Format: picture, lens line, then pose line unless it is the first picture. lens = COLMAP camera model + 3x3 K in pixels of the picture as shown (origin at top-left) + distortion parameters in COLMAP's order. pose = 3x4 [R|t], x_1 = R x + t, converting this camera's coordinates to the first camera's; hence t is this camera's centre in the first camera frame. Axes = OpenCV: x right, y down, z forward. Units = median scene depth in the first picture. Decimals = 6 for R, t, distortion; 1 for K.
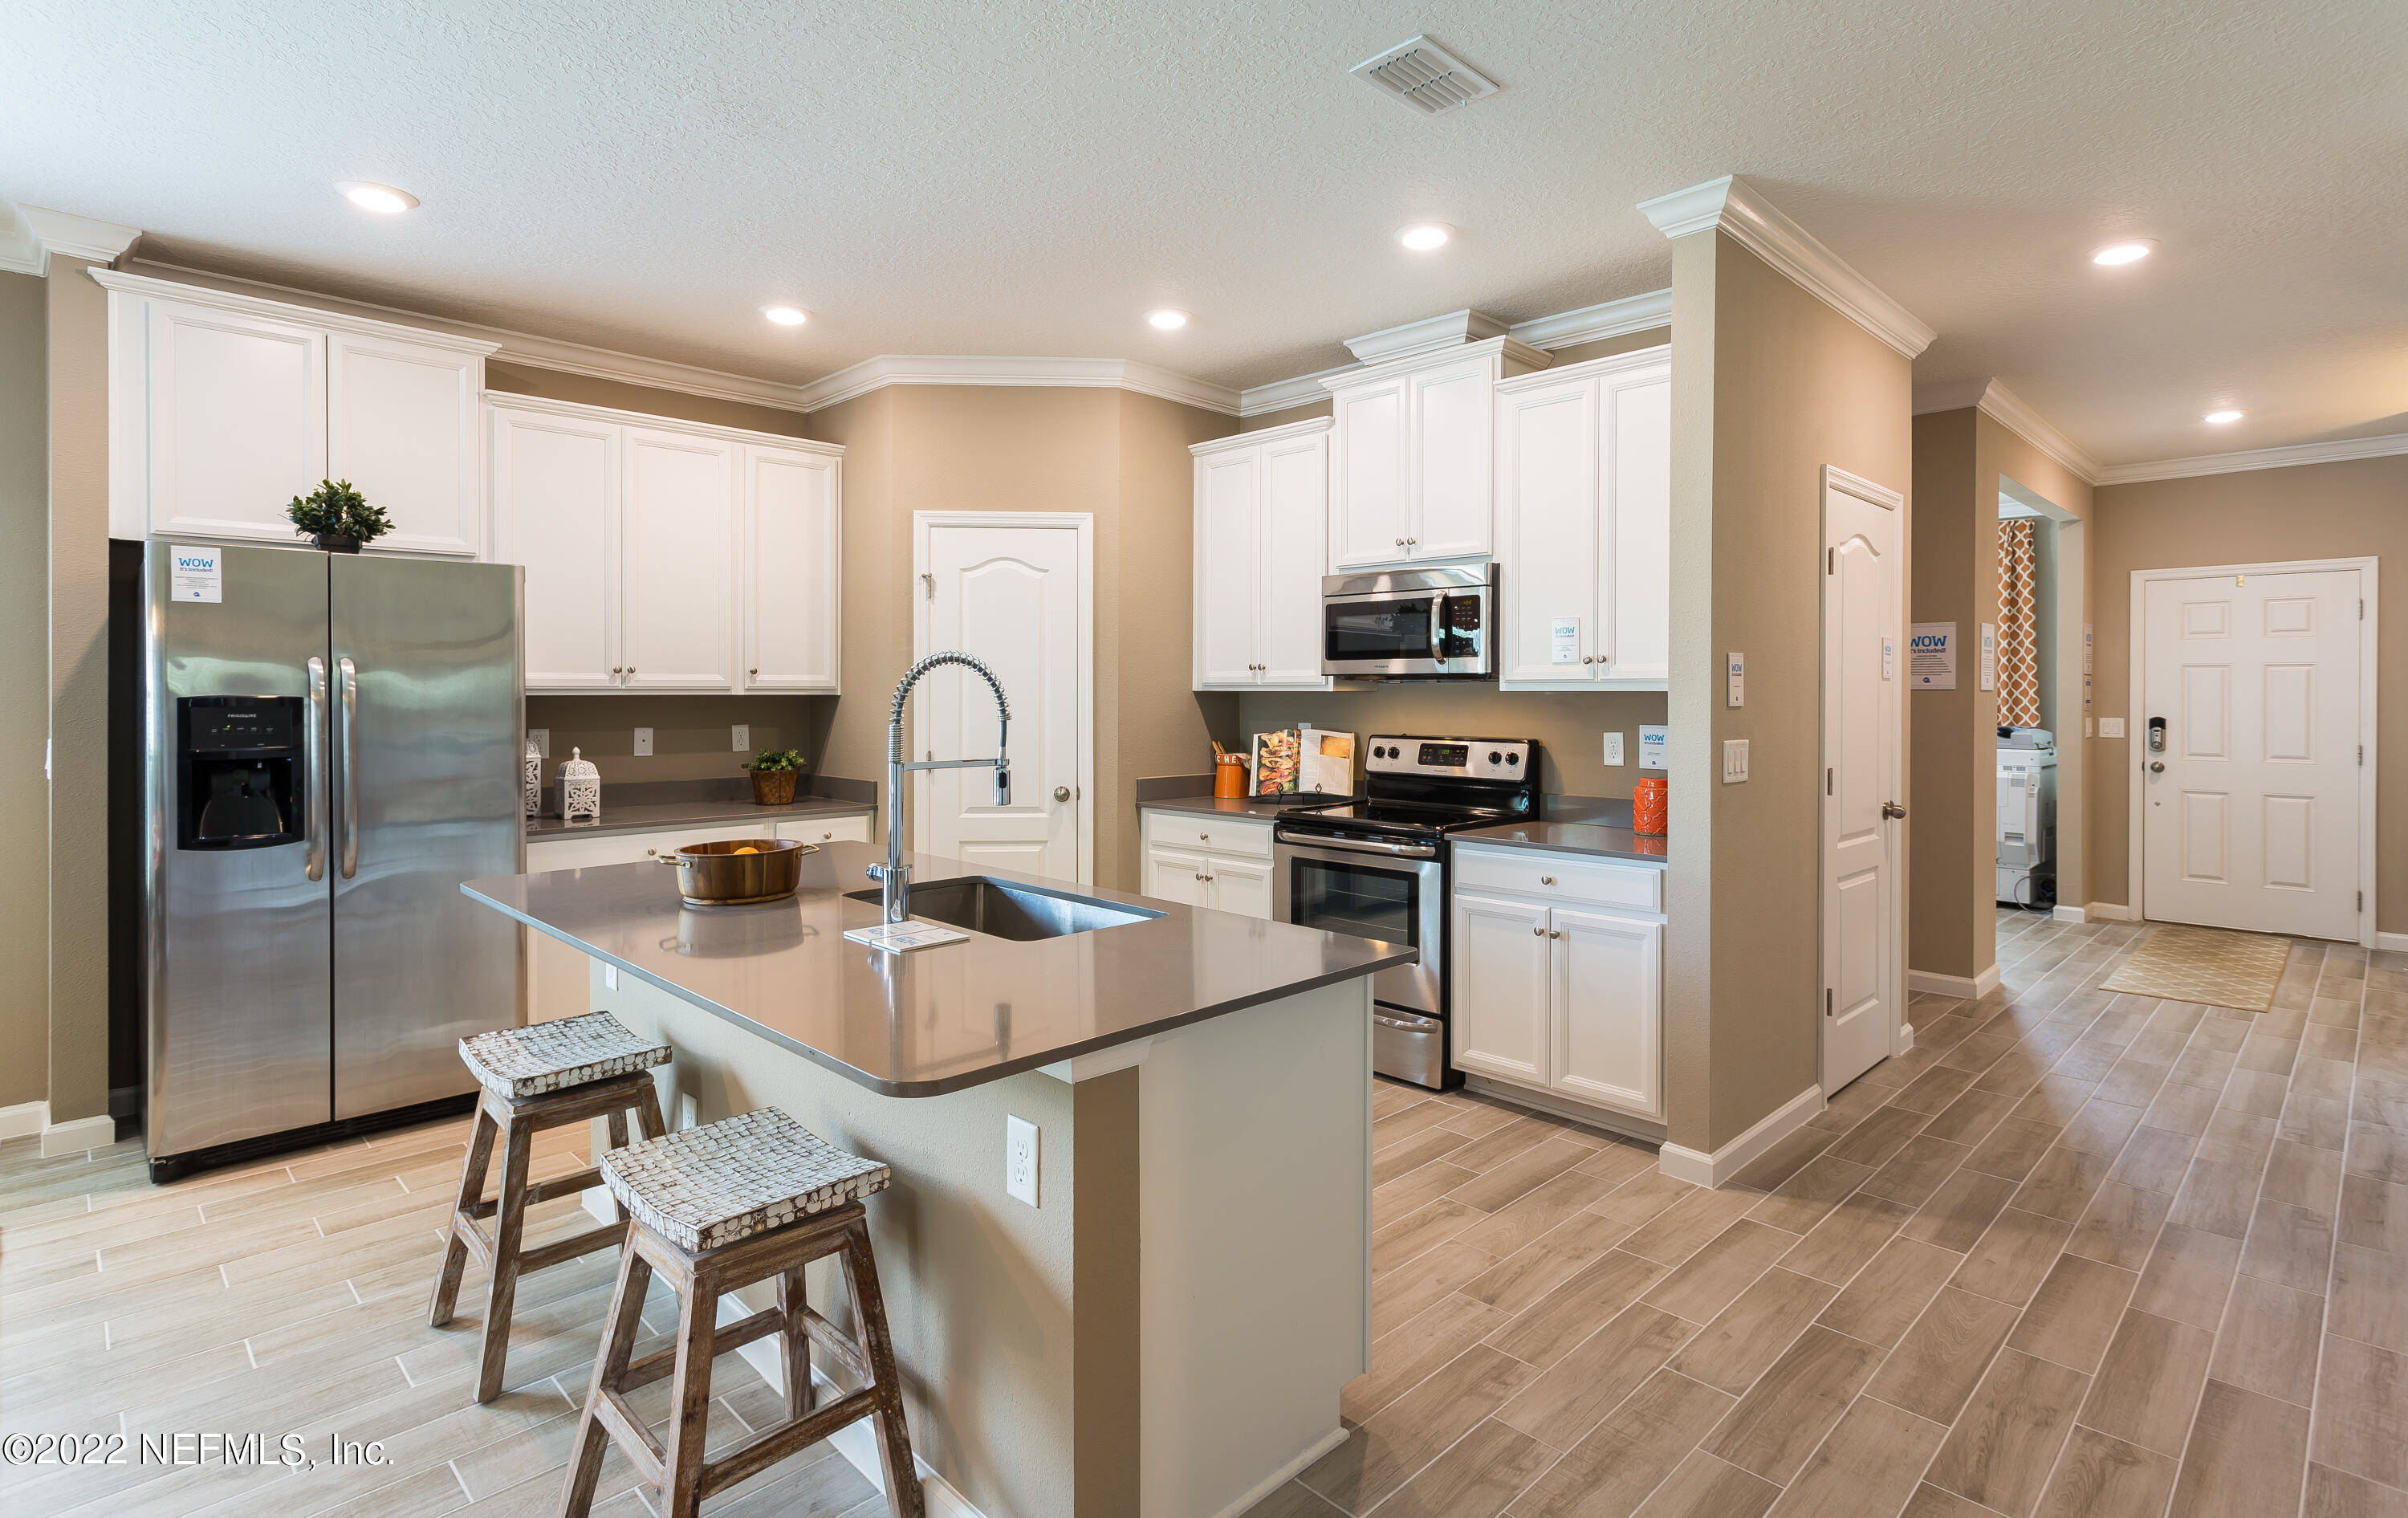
lens RADIAL K [[1180.5, 0, 1203.0], [0, 1180.5, 698.2], [0, 0, 1]] dist [-0.000063, -0.000013]
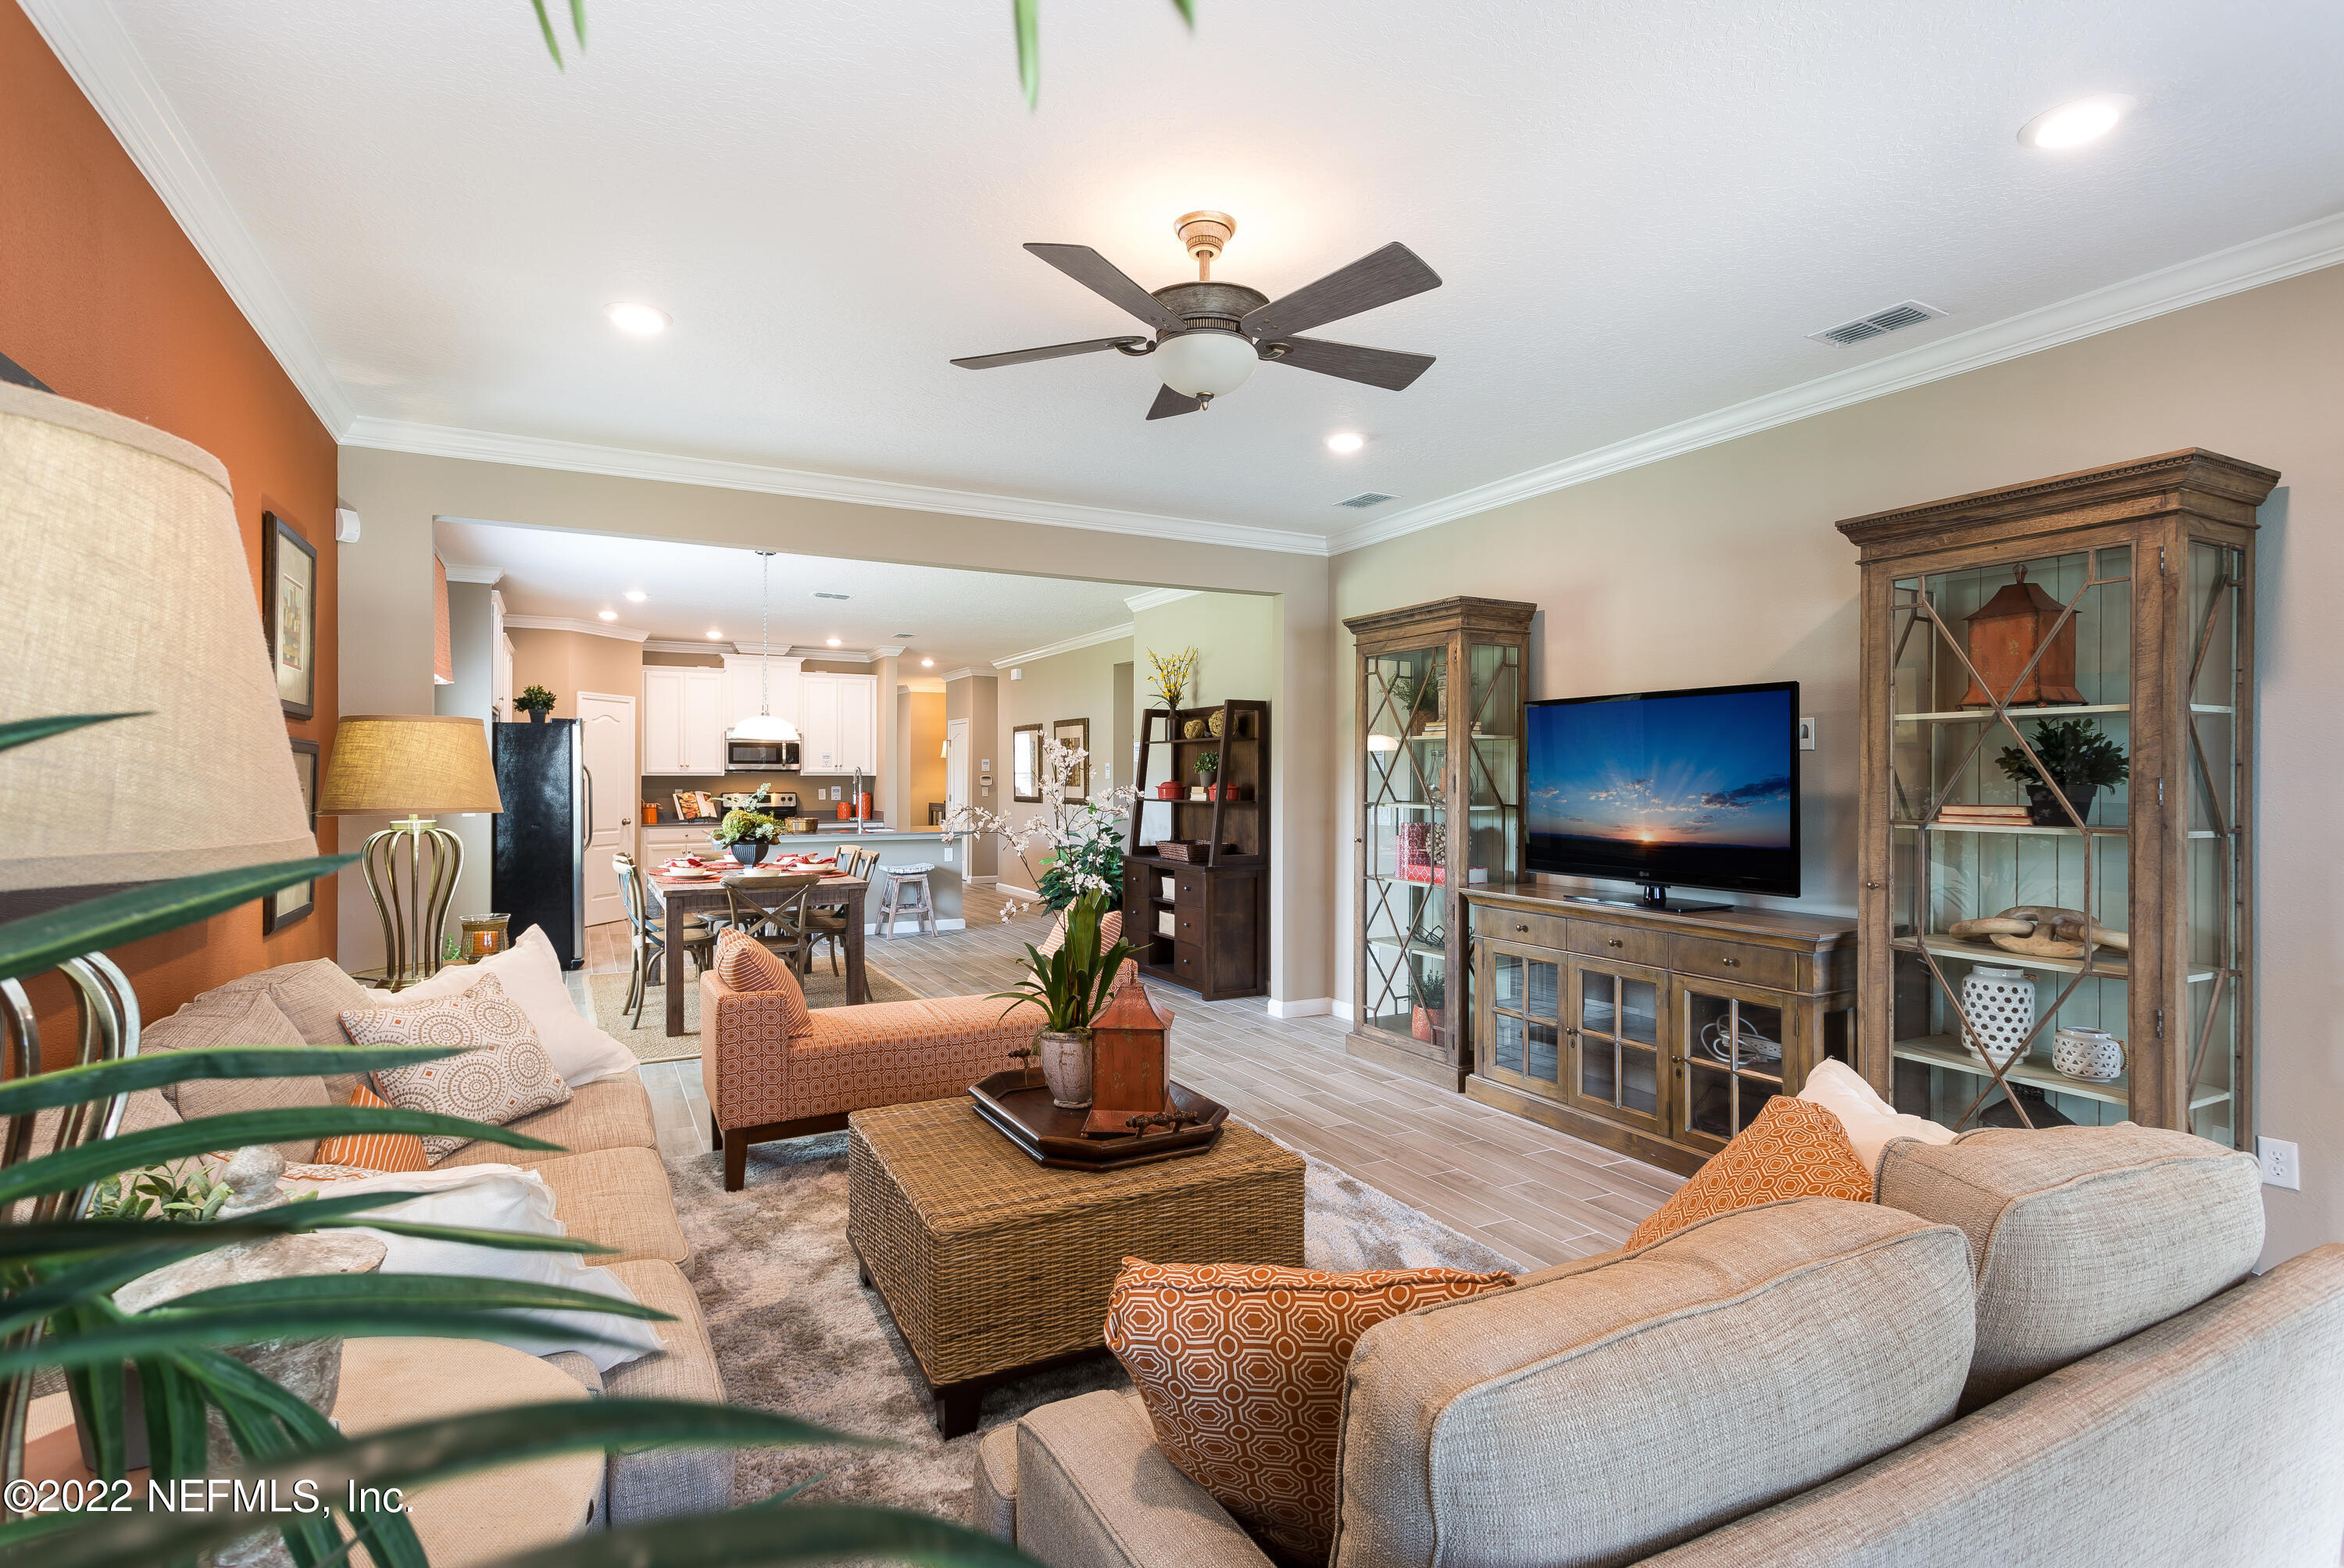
lens RADIAL K [[1148.1, 0, 1172.0], [0, 1148.1, 784.0], [0, 0, 1]] dist [0.000010, -0.000004]
pose [[0.289966, -0.003810, 0.957029, -2.054394], [0.002958, 0.999991, 0.003085, 0.008022], [-0.957032, 0.001936, 0.289974, -0.684900]]
